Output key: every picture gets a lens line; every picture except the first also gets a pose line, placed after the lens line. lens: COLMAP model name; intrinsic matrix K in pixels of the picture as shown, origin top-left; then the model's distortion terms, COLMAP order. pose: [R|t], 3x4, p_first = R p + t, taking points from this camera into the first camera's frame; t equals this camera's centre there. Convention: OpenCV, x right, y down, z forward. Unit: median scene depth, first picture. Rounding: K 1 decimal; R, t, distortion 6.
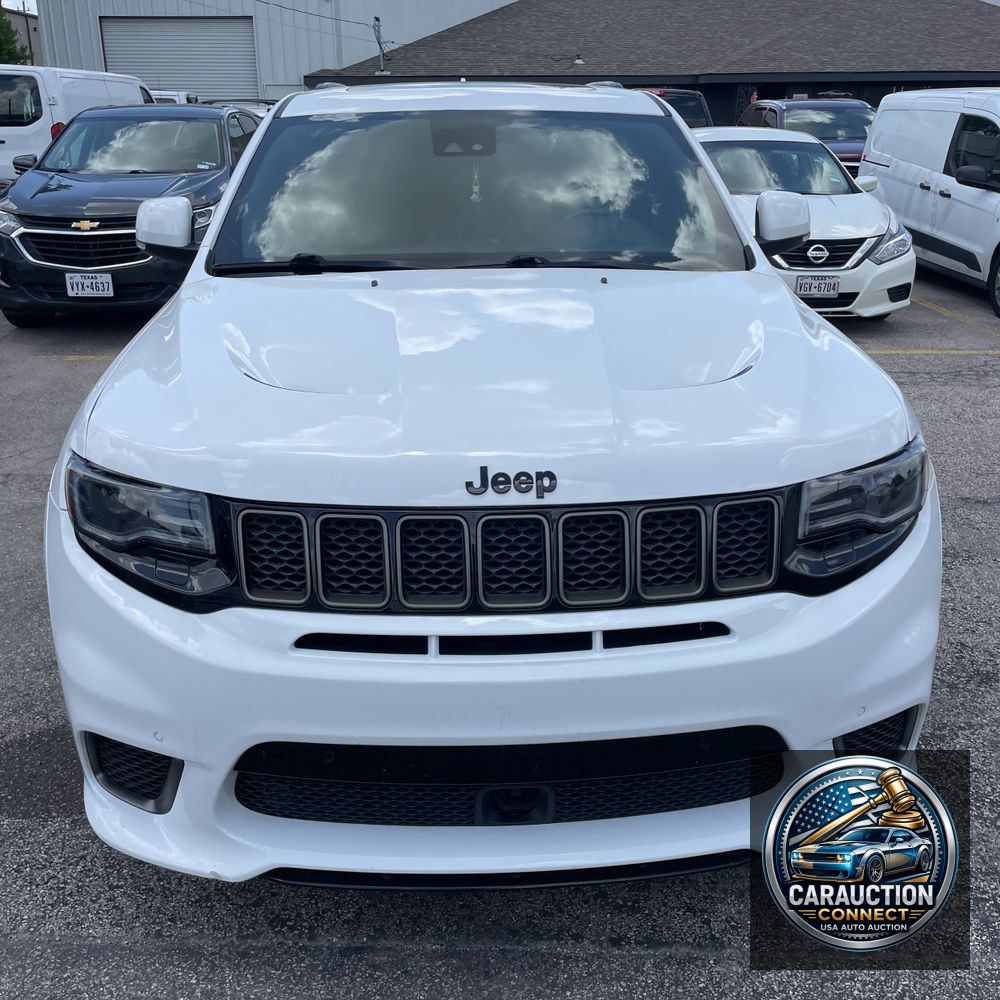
lens RADIAL K [[1000.9, 0, 499.9], [0, 1000.9, 500.3], [0, 0, 1]] dist [0.034444, 0.000000]
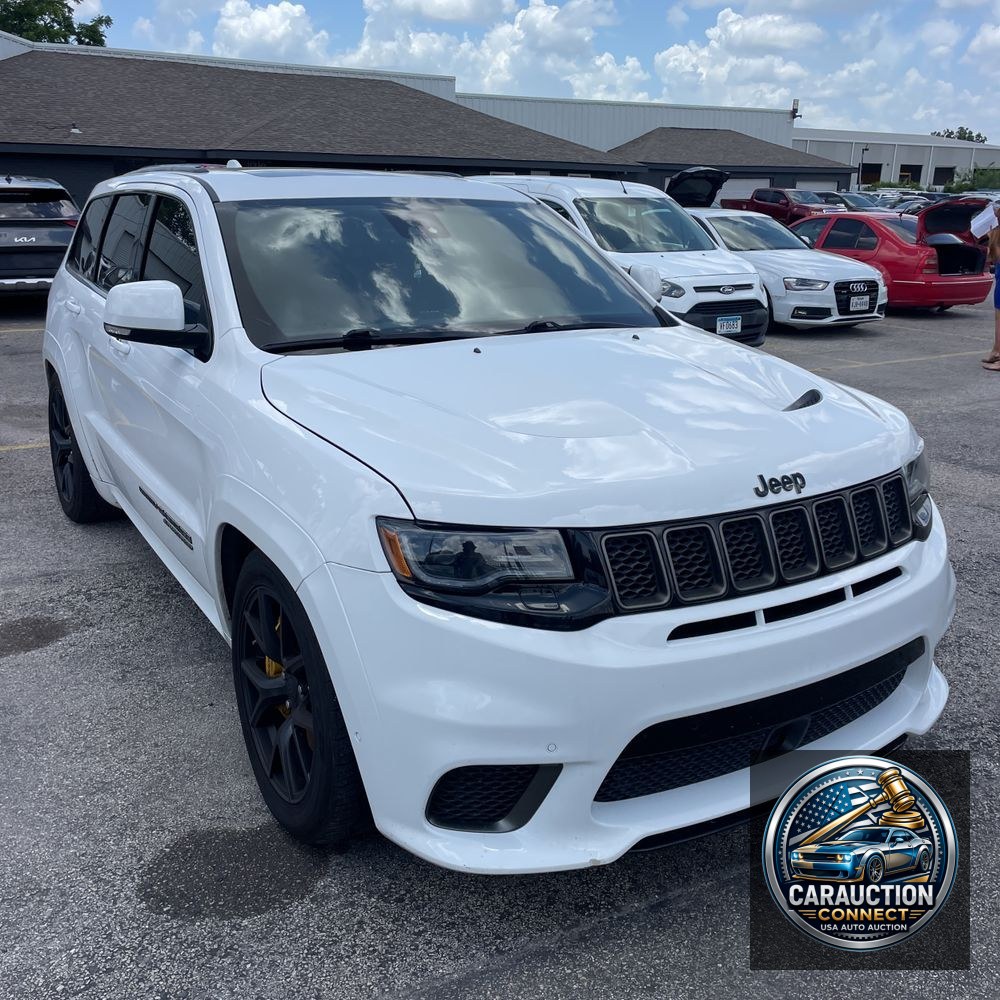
lens RADIAL K [[1000.9, 0, 504.9], [0, 1000.9, 499.0], [0, 0, 1]] dist [0.034444, 0.000000]
pose [[0.876888, -0.129002, 0.463062, -0.855874], [0.159168, 0.986896, -0.026479, -0.020165], [-0.453578, 0.096923, 0.885930, -0.001298]]
